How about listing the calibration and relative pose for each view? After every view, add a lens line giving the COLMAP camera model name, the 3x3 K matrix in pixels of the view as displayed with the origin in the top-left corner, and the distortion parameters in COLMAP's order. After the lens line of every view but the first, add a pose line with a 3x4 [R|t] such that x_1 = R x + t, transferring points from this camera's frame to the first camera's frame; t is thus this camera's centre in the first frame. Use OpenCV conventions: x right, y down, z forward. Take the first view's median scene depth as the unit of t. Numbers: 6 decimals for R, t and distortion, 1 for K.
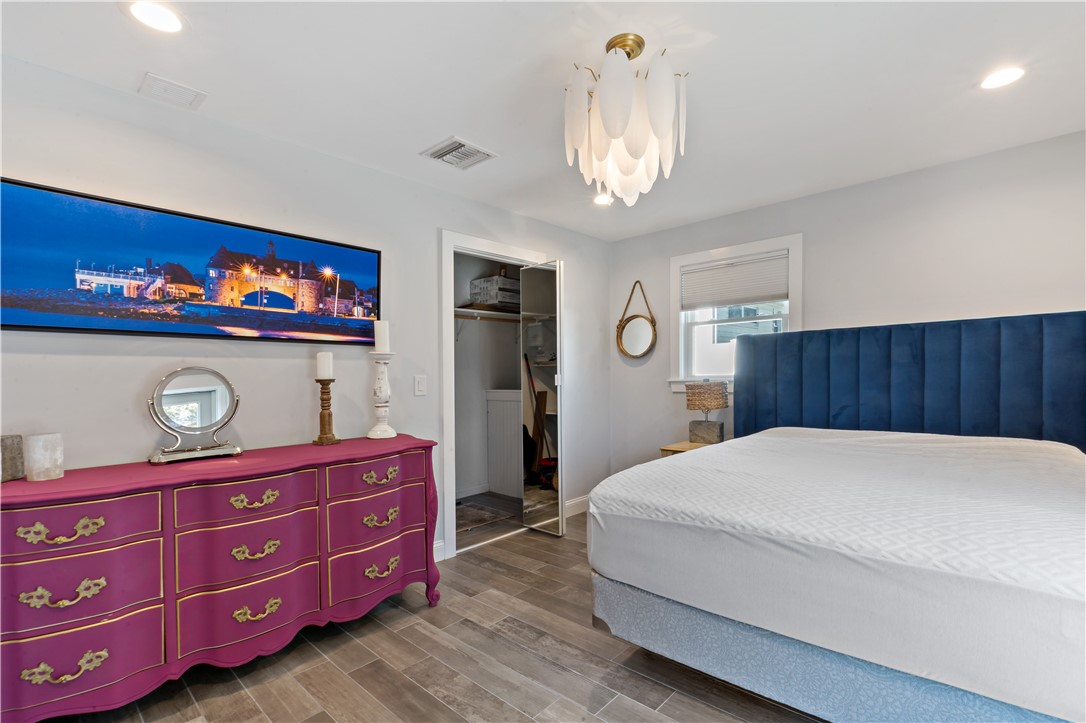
lens RADIAL K [[476.4, 0, 541.2], [0, 476.4, 385.4], [0, 0, 1]] dist [-0.001448, -0.000500]
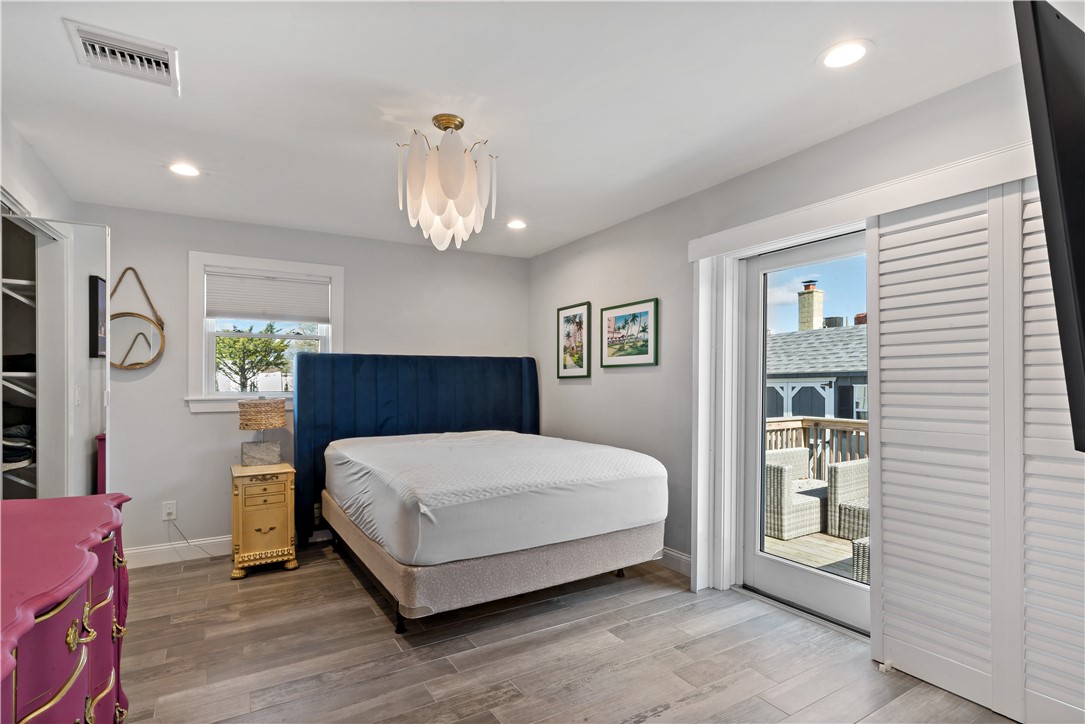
lens RADIAL K [[520.8, 0, 538.6], [0, 520.8, 399.8], [0, 0, 1]] dist [-0.013252, 0.001567]
pose [[0.330171, -0.007102, 0.943894, -0.513150], [0.020220, 0.999795, 0.000450, 0.004265], [-0.943705, 0.018937, 0.330247, 0.178196]]
